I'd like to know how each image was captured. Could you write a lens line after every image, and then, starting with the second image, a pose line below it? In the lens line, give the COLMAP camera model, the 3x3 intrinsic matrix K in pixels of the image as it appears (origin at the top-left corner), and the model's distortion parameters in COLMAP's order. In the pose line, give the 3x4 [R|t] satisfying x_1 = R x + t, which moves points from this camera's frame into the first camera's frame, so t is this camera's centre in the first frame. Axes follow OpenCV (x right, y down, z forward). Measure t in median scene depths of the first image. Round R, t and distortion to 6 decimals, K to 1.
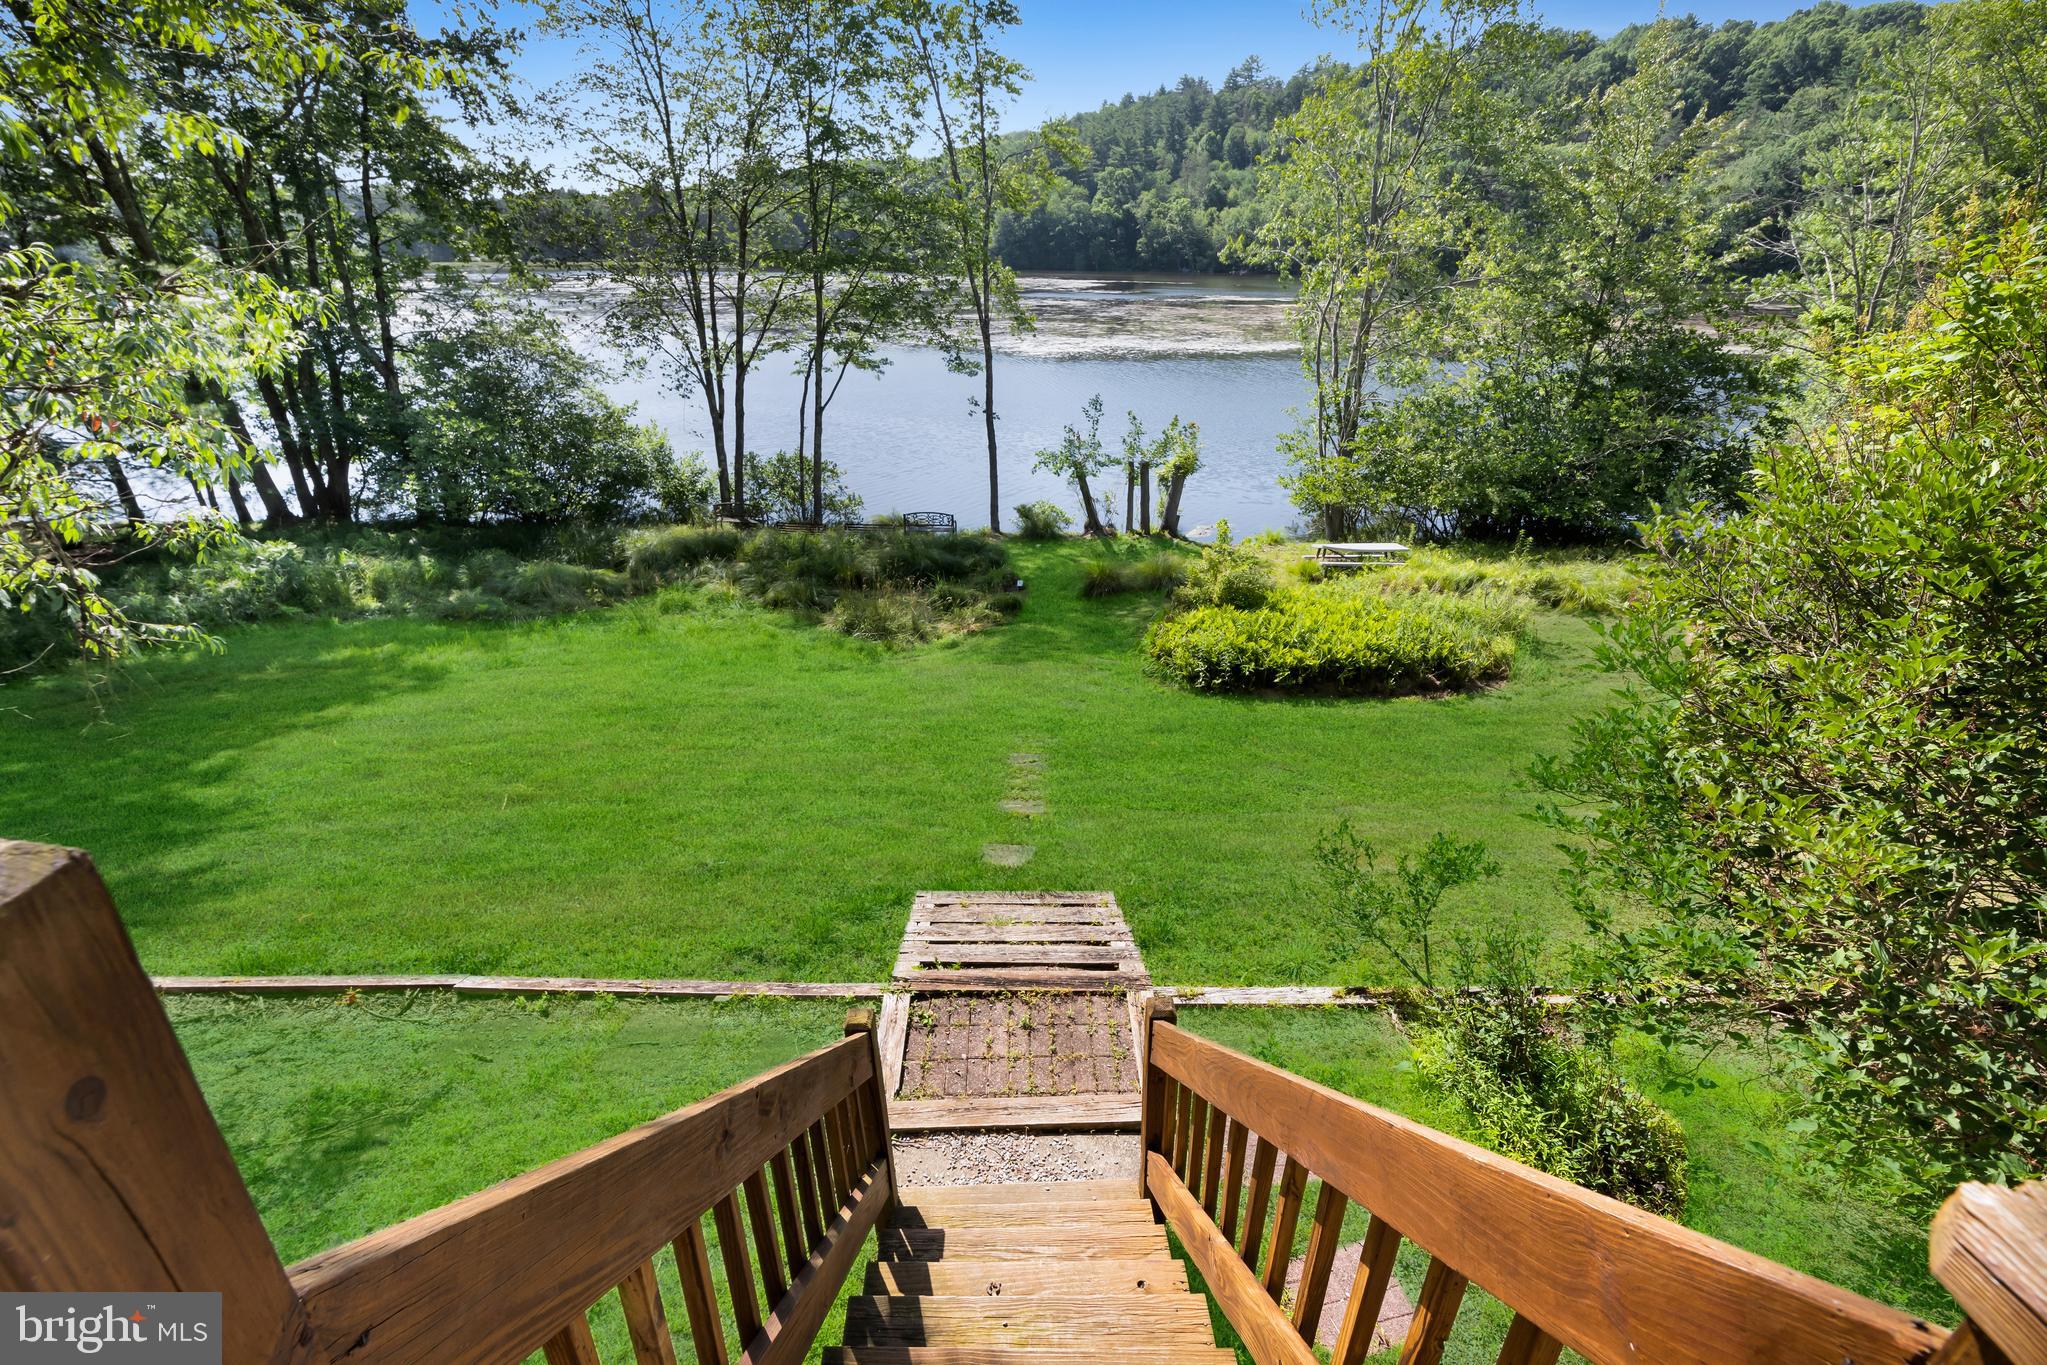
lens RADIAL K [[879.7, 0, 985.8], [0, 879.7, 683.5], [0, 0, 1]] dist [-0.001456, -0.000785]
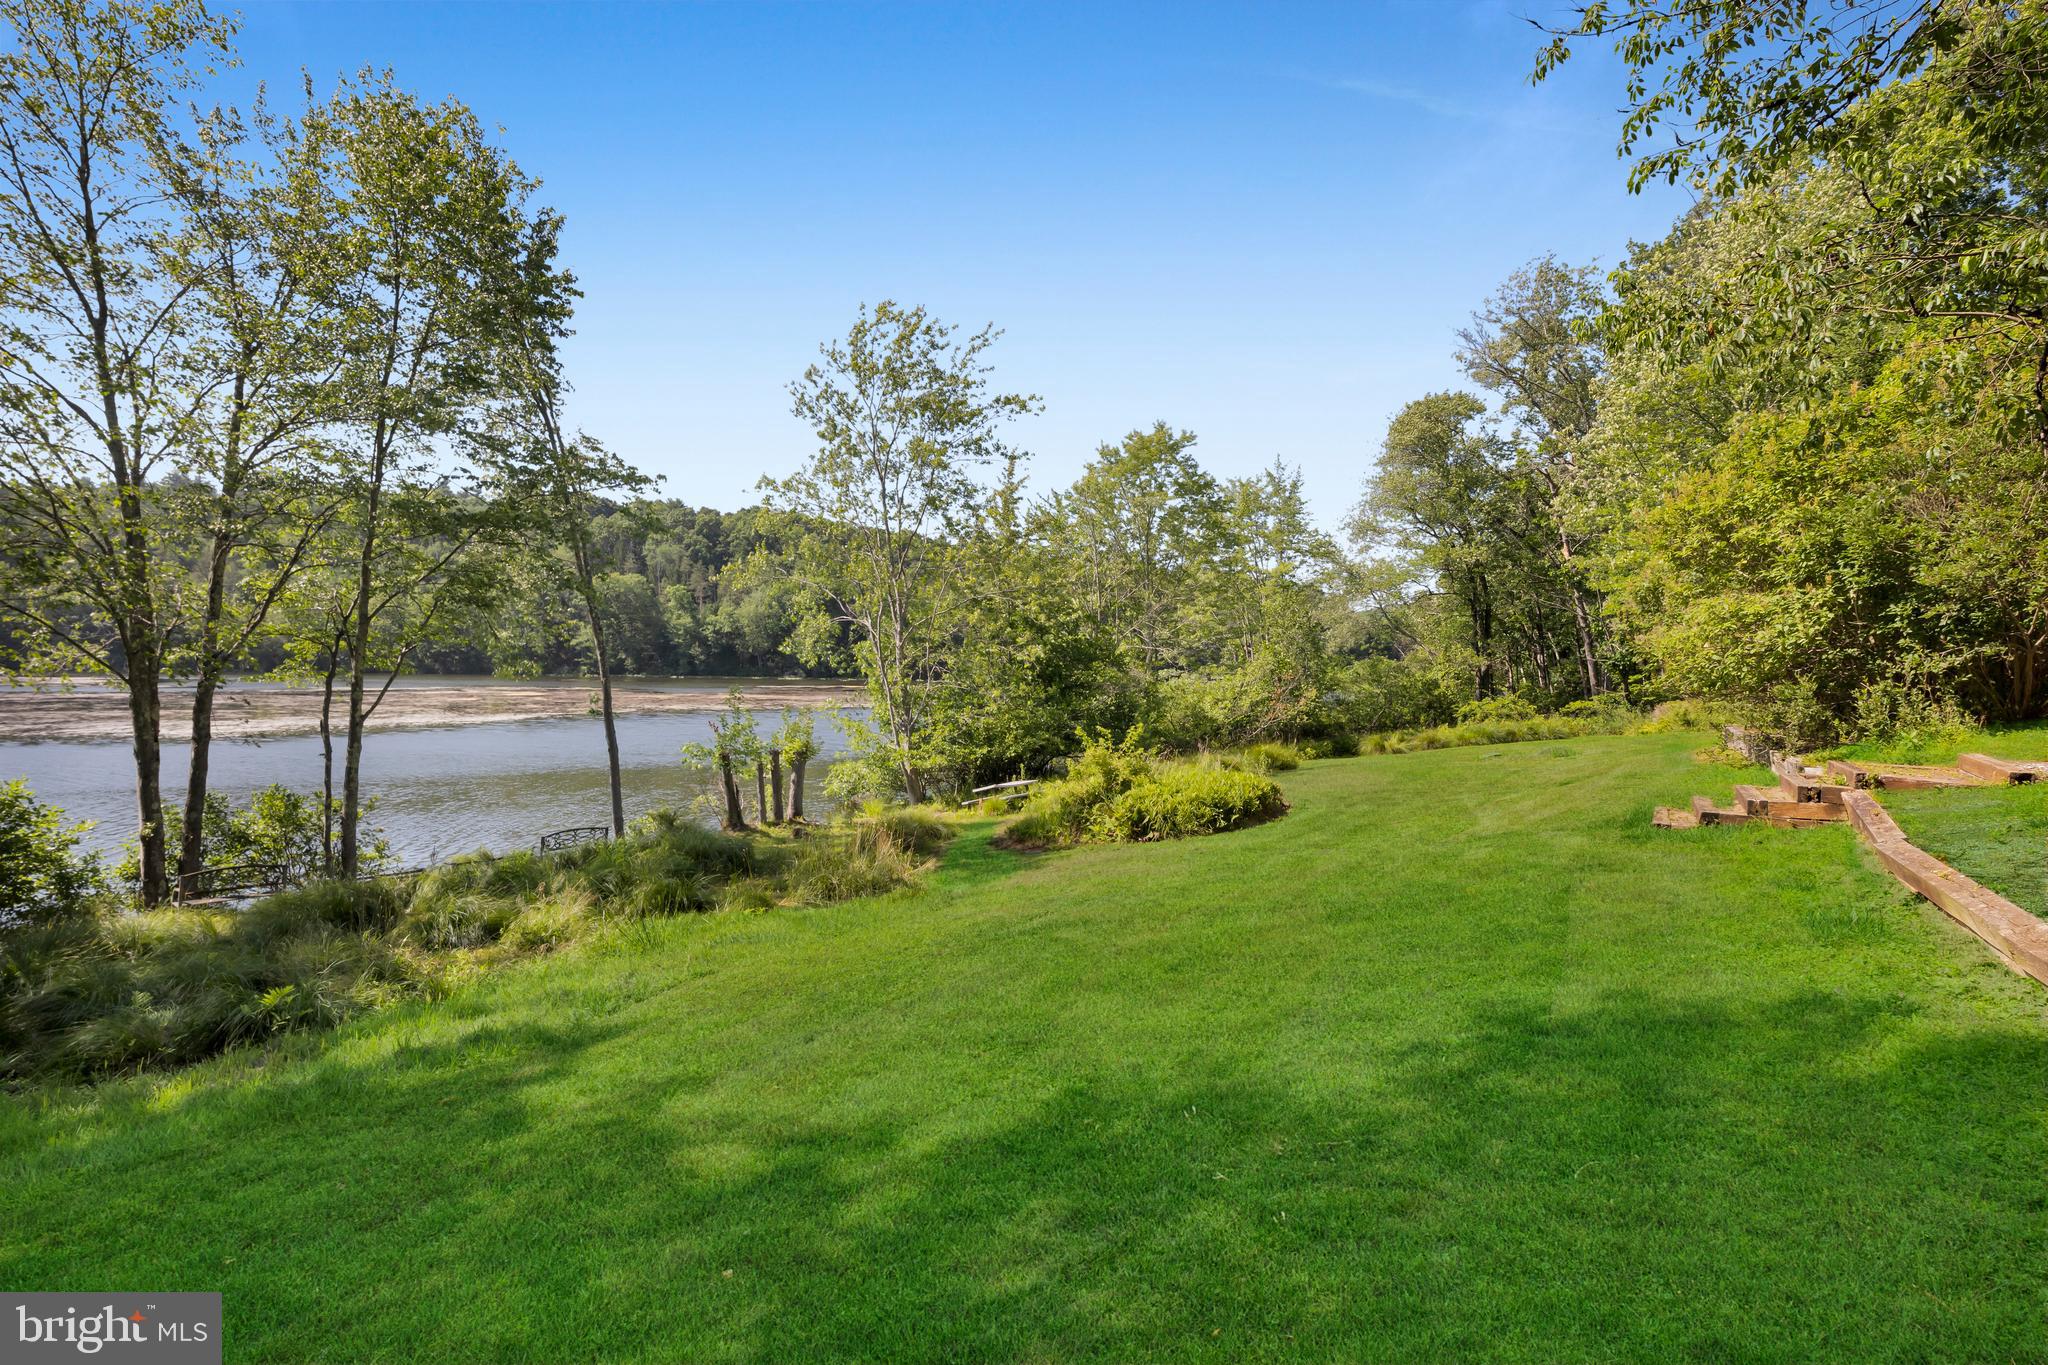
lens RADIAL K [[879.3, 0, 1024.0], [0, 879.3, 682.5], [0, 0, 1]] dist [-0.000077, -0.000026]
pose [[0.554374, -0.008898, 0.832220, -0.464086], [0.357007, 0.905816, -0.228130, 0.001502], [-0.751809, 0.423578, 0.505337, 0.258511]]
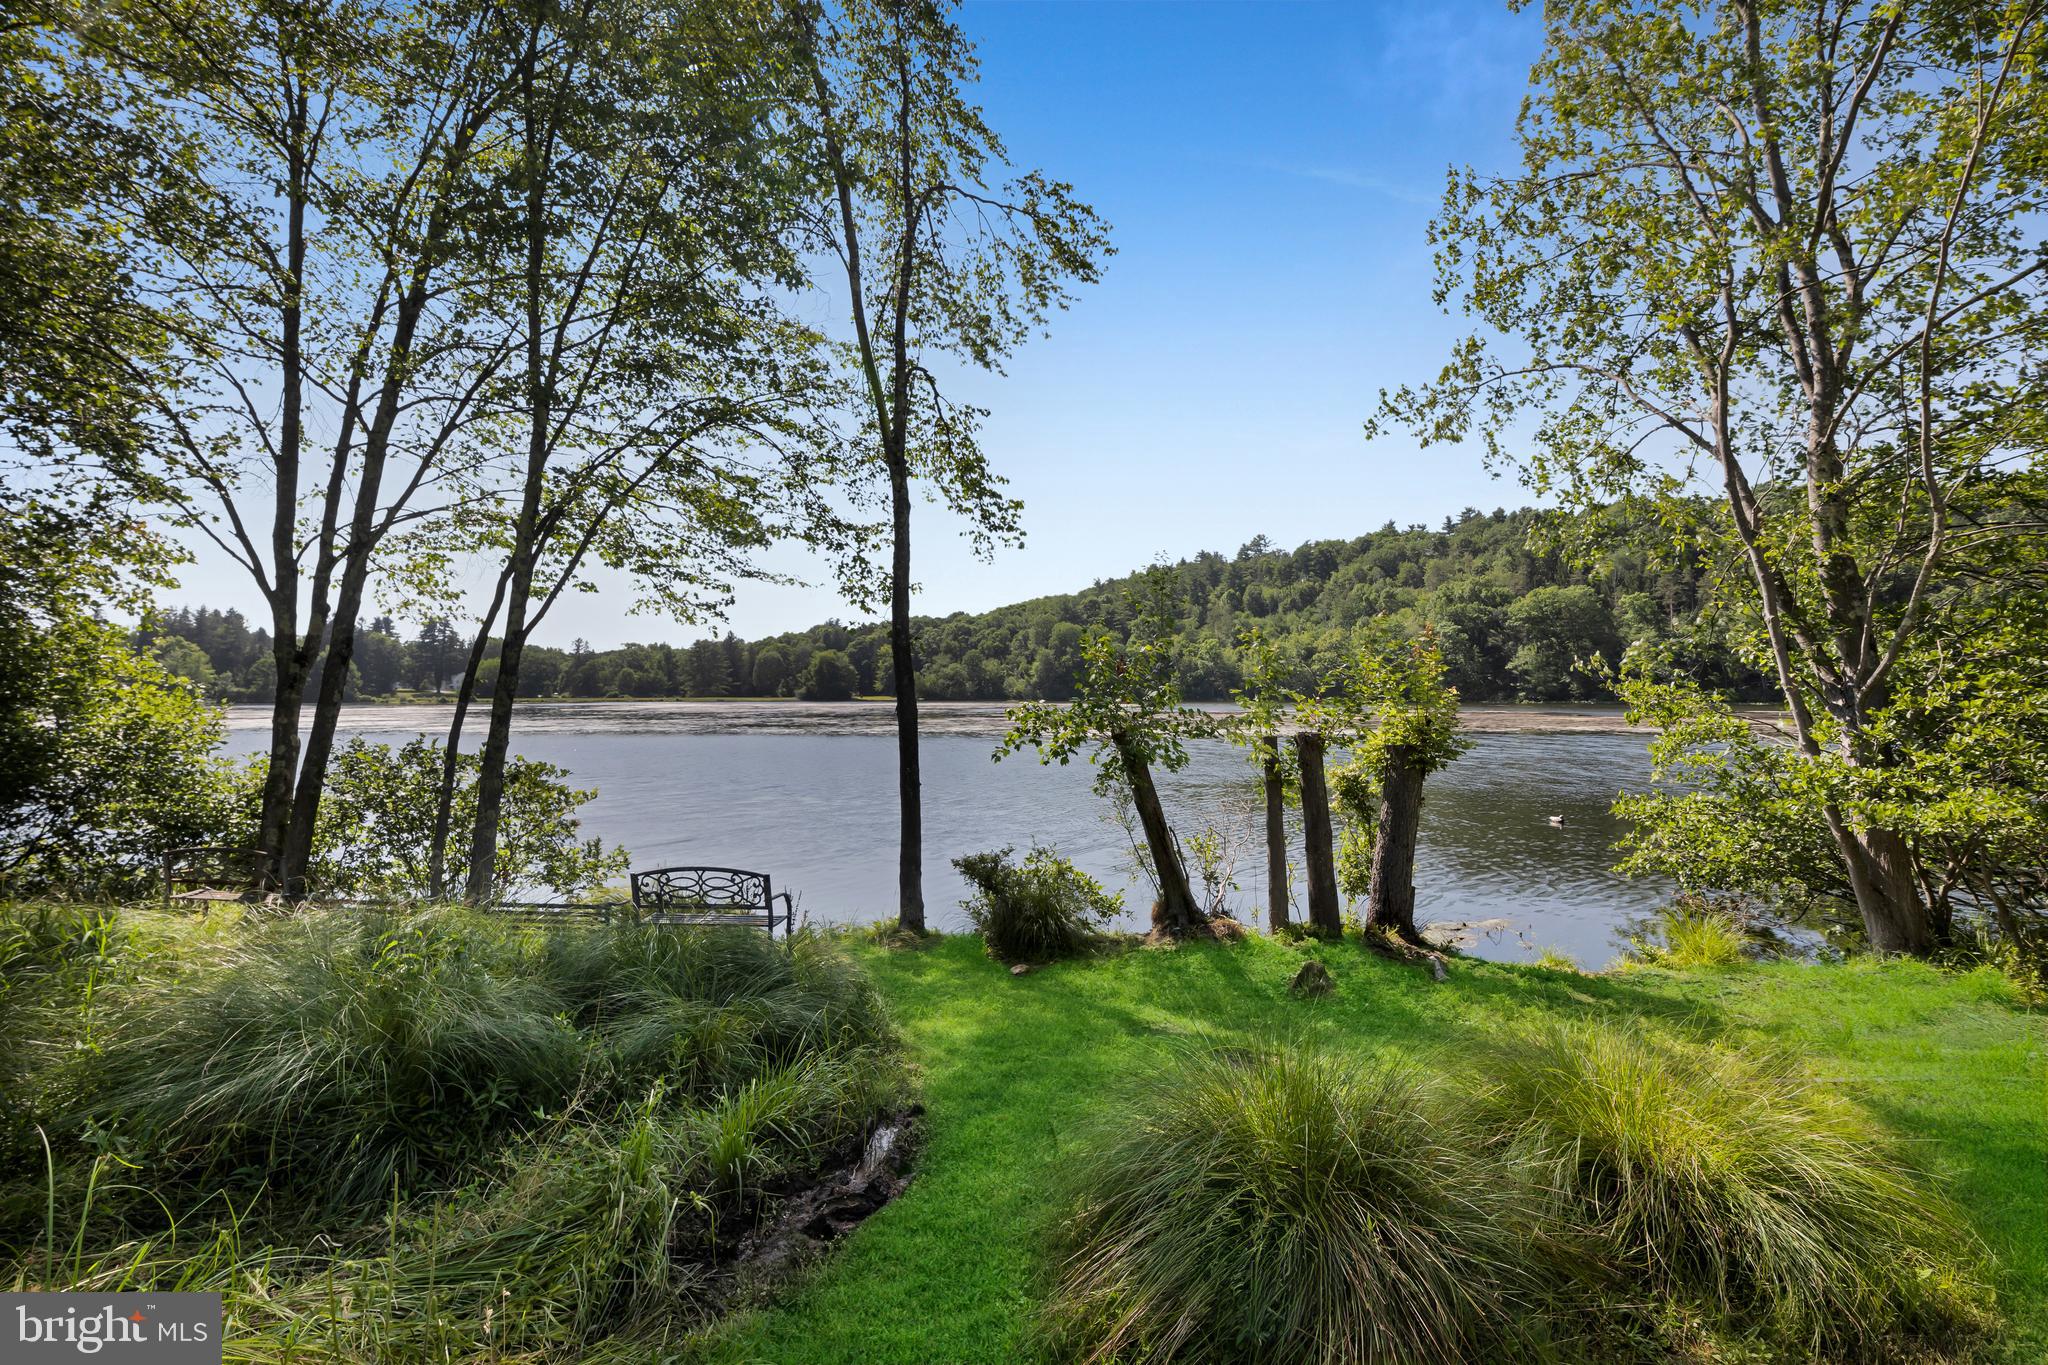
lens RADIAL K [[885.5, 0, 1002.5], [0, 885.5, 690.2], [0, 0, 1]] dist [0.000231, -0.000254]
pose [[0.999396, -0.006957, -0.034044, 0.063840], [-0.009036, 0.894022, -0.447932, -0.099118], [0.033553, 0.447969, 0.893419, 0.639889]]
